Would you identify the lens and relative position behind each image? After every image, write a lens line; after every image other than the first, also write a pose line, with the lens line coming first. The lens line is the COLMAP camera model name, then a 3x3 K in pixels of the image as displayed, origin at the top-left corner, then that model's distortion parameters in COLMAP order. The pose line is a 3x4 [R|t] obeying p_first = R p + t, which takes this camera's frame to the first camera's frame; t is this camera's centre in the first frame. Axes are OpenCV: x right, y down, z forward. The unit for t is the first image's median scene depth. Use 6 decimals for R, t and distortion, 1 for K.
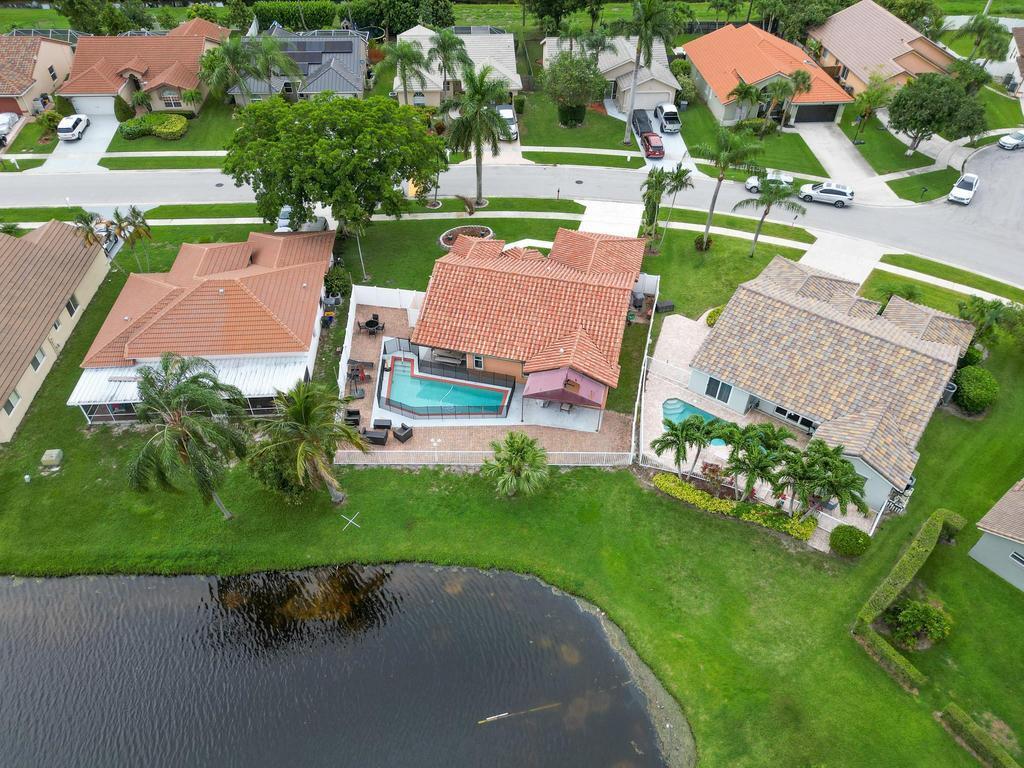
lens RADIAL K [[718.4, 0, 512.0], [0, 718.4, 384.0], [0, 0, 1]] dist [0.074814, -0.070893]
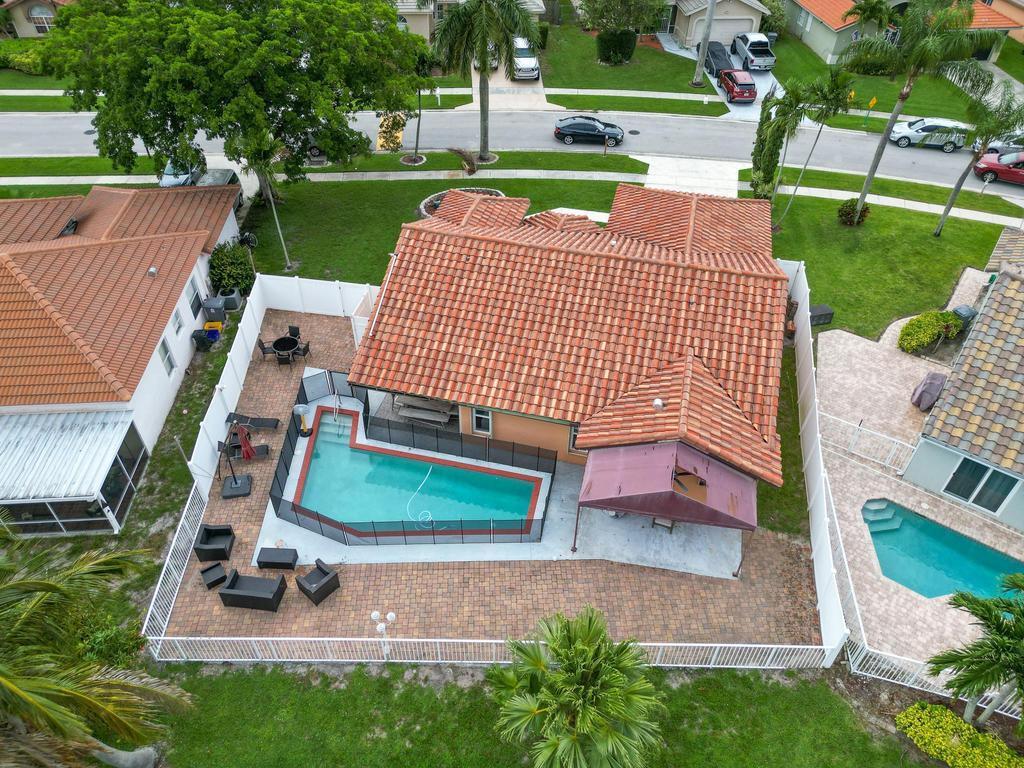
lens RADIAL K [[719.0, 0, 512.0], [0, 719.0, 384.0], [0, 0, 1]] dist [0.064630, -0.064599]
pose [[0.999984, 0.005546, -0.001314, -0.024444], [-0.005577, 0.999673, -0.024954, -0.042150], [0.001175, 0.024961, 0.999688, 0.473848]]
